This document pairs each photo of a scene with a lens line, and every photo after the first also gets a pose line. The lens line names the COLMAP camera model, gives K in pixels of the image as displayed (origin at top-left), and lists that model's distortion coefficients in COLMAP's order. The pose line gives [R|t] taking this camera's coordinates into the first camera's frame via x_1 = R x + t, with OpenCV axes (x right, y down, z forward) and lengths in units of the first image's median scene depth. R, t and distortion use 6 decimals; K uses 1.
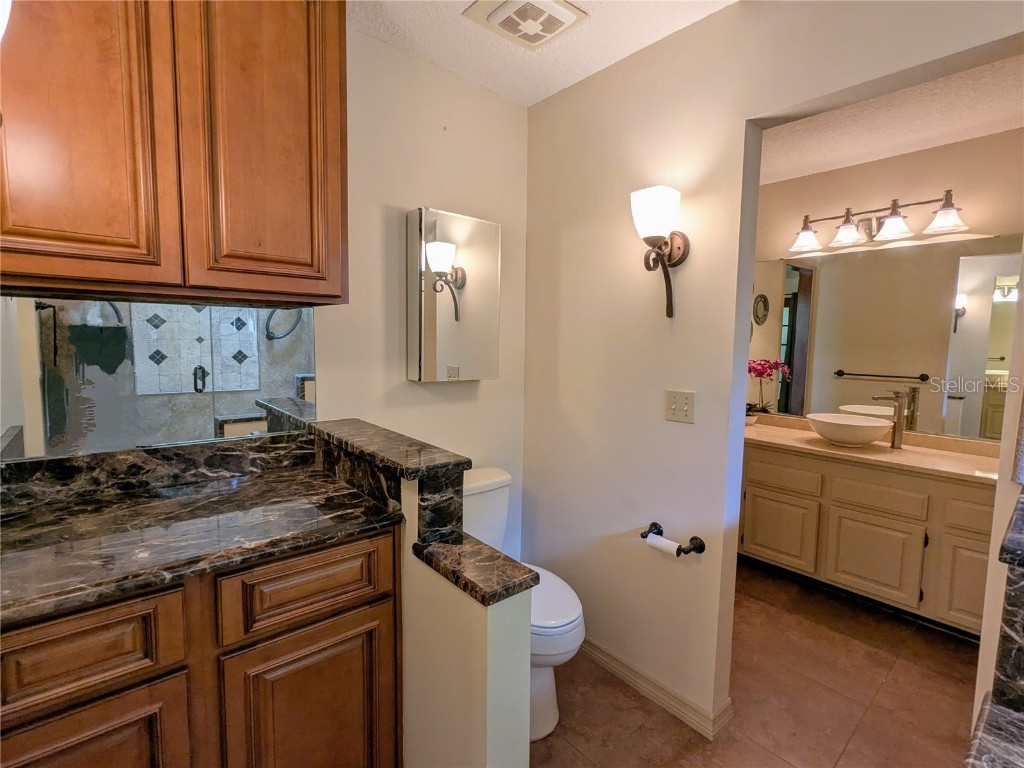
lens RADIAL K [[477.2, 0, 508.4], [0, 477.2, 381.2], [0, 0, 1]] dist [-0.001241, 0.000004]
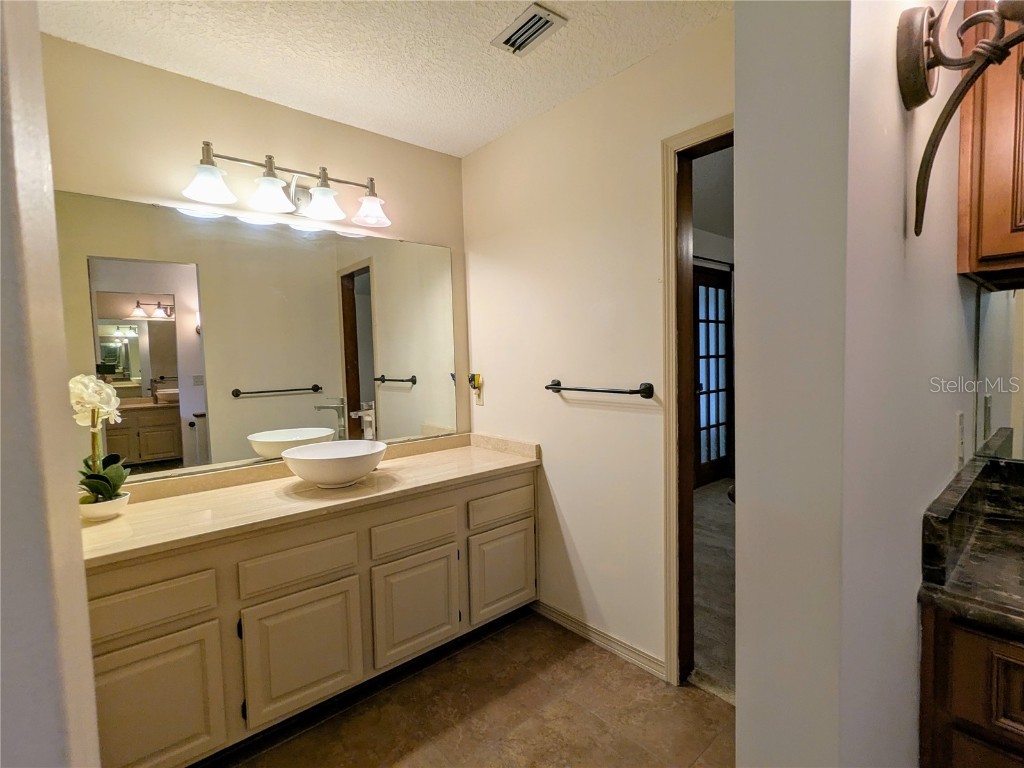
lens RADIAL K [[477.2, 0, 510.0], [0, 477.2, 390.0], [0, 0, 1]] dist [-0.001241, 0.000004]
pose [[0.020731, -0.060969, 0.997924, -0.011500], [0.116063, 0.991537, 0.058168, -0.017135], [-0.993025, 0.114616, 0.027632, 0.681347]]
